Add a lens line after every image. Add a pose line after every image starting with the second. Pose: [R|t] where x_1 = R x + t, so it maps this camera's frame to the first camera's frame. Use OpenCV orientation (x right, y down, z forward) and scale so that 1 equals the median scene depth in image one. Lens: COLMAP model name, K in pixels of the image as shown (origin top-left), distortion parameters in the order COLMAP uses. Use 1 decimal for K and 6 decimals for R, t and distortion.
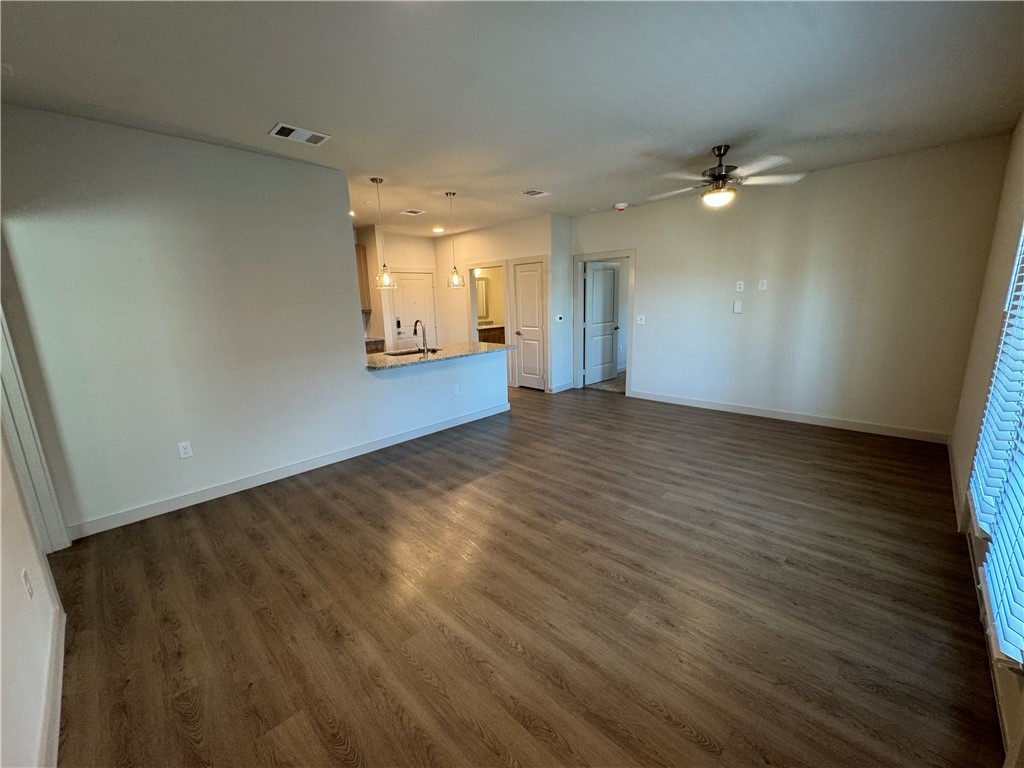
lens RADIAL K [[404.9, 0, 512.0], [0, 404.9, 384.0], [0, 0, 1]] dist [-0.000288, -0.000048]
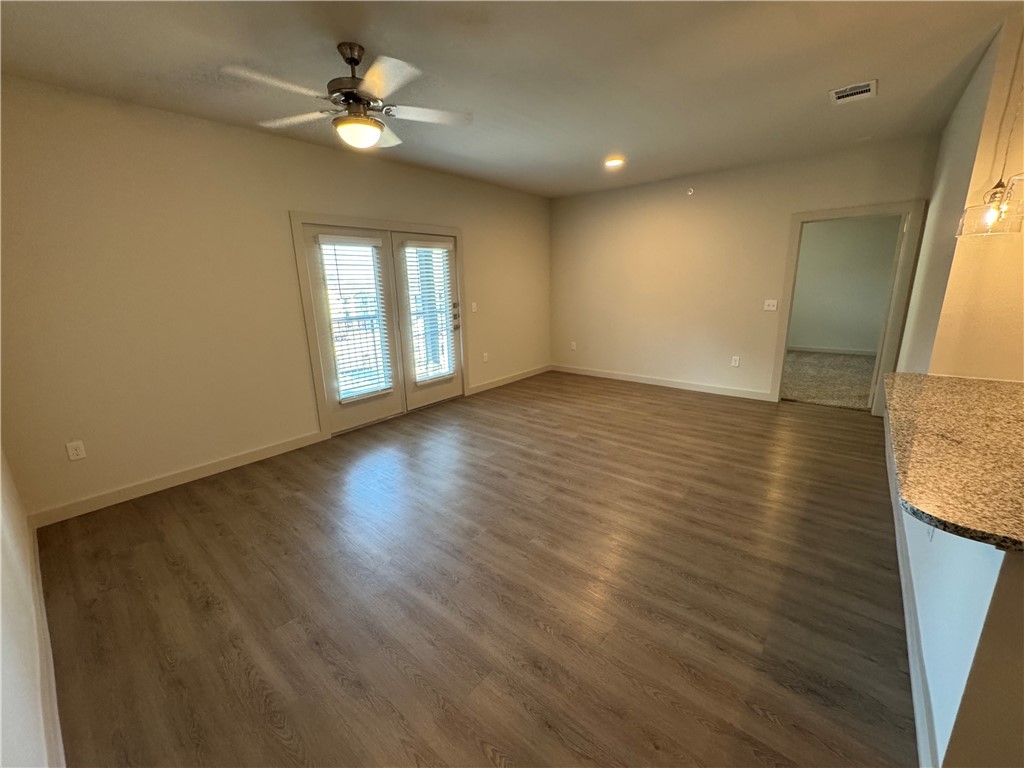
lens RADIAL K [[412.3, 0, 512.0], [0, 412.3, 384.0], [0, 0, 1]] dist [-0.000405, -0.000082]
pose [[-0.995082, 0.074649, -0.065103, 0.385791], [0.038470, 0.896945, 0.440465, -0.430977], [0.091274, 0.435794, -0.895406, 1.999041]]
